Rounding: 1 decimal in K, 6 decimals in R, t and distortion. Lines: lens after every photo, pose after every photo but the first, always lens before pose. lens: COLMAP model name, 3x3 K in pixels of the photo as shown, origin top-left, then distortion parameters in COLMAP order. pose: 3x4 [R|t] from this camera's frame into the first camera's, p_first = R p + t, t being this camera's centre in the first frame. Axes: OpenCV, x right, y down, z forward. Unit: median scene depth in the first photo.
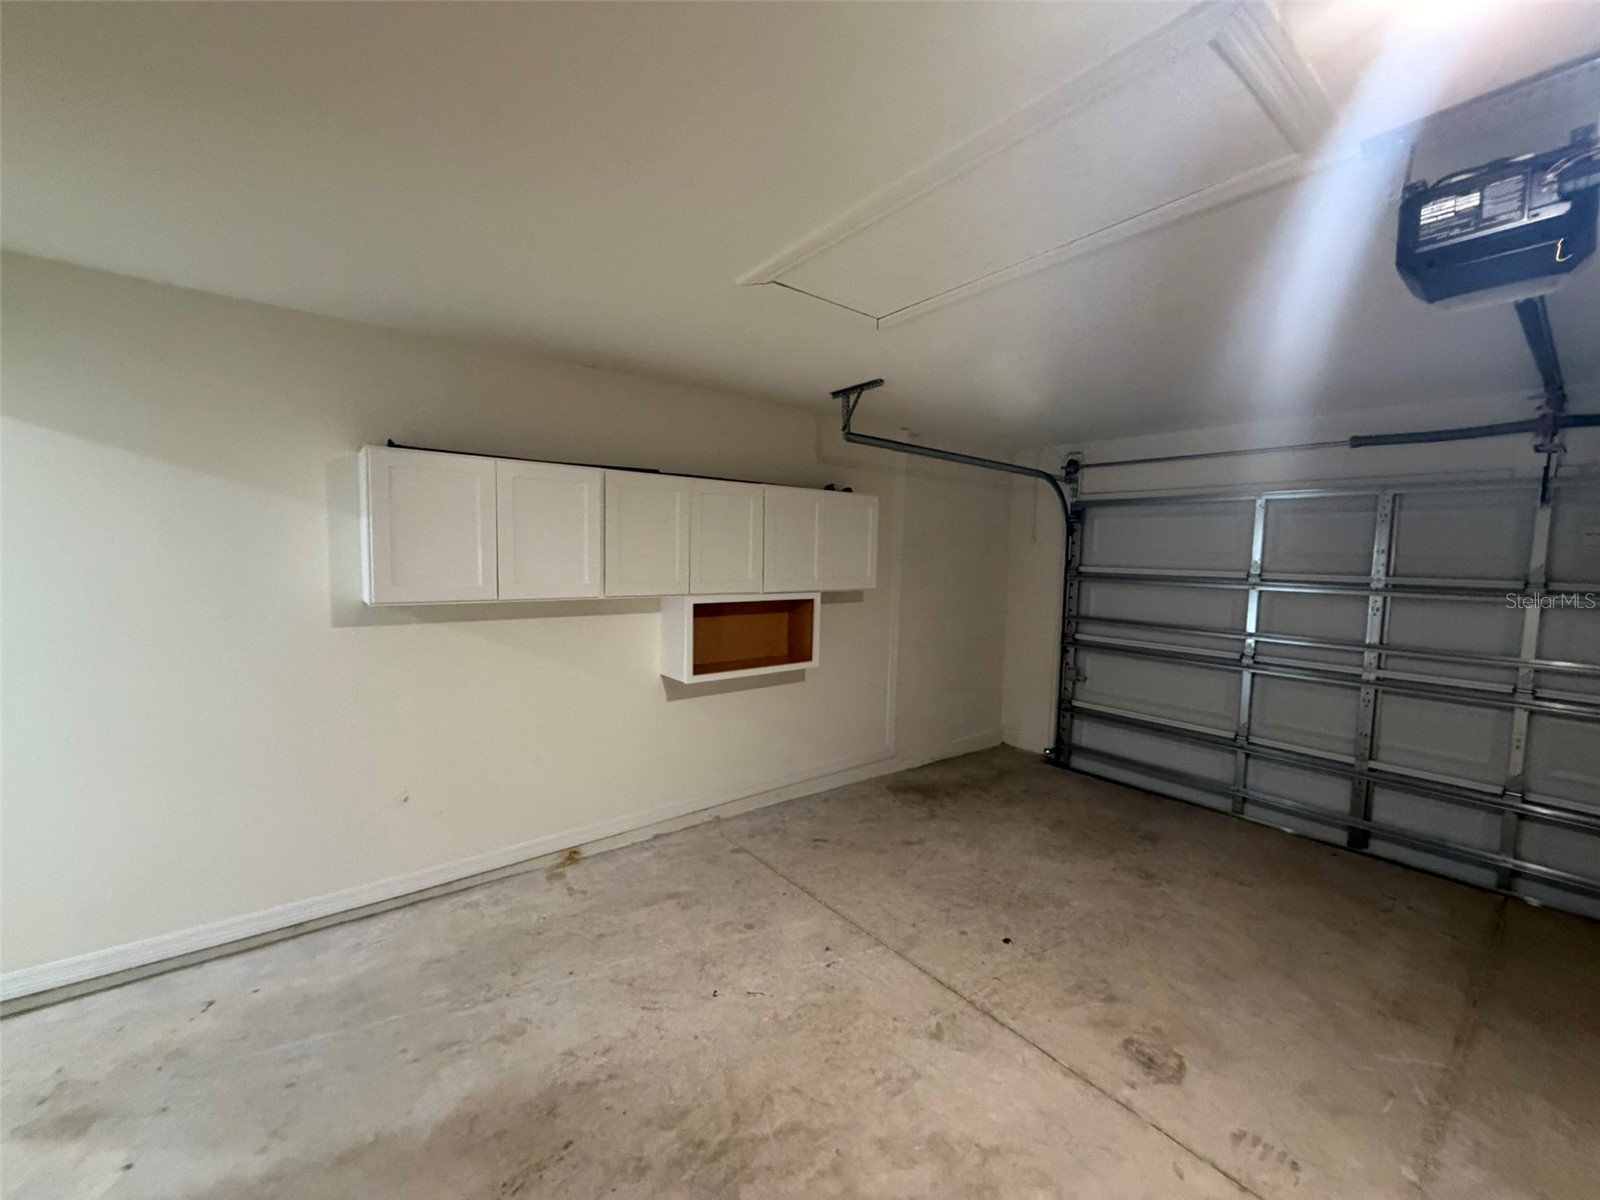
lens RADIAL K [[638.5, 0, 797.4], [0, 638.5, 598.5], [0, 0, 1]] dist [-0.000357, -0.000208]
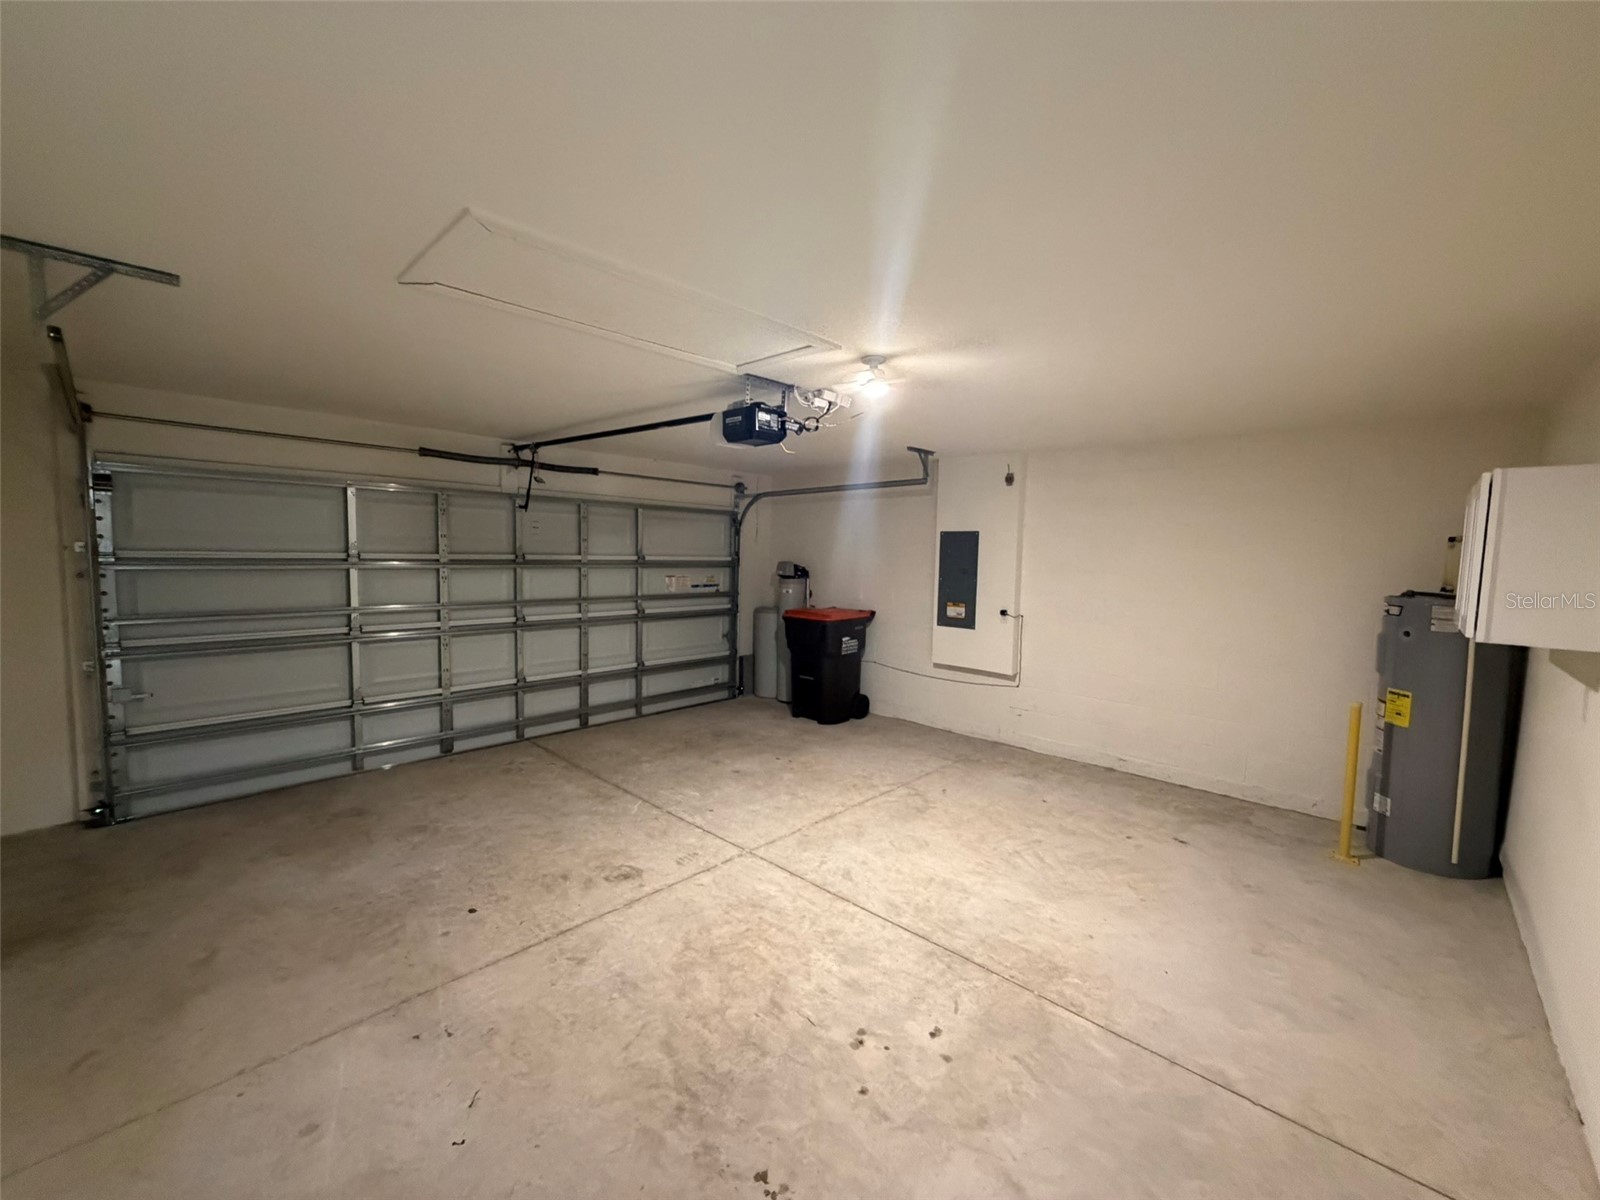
lens RADIAL K [[638.5, 0, 797.4], [0, 638.5, 598.5], [0, 0, 1]] dist [-0.000357, -0.000208]
pose [[-0.137100, -0.102015, 0.985290, -0.732778], [0.046047, 0.992951, 0.109216, -0.071439], [-0.989486, 0.060343, -0.131437, 0.565347]]
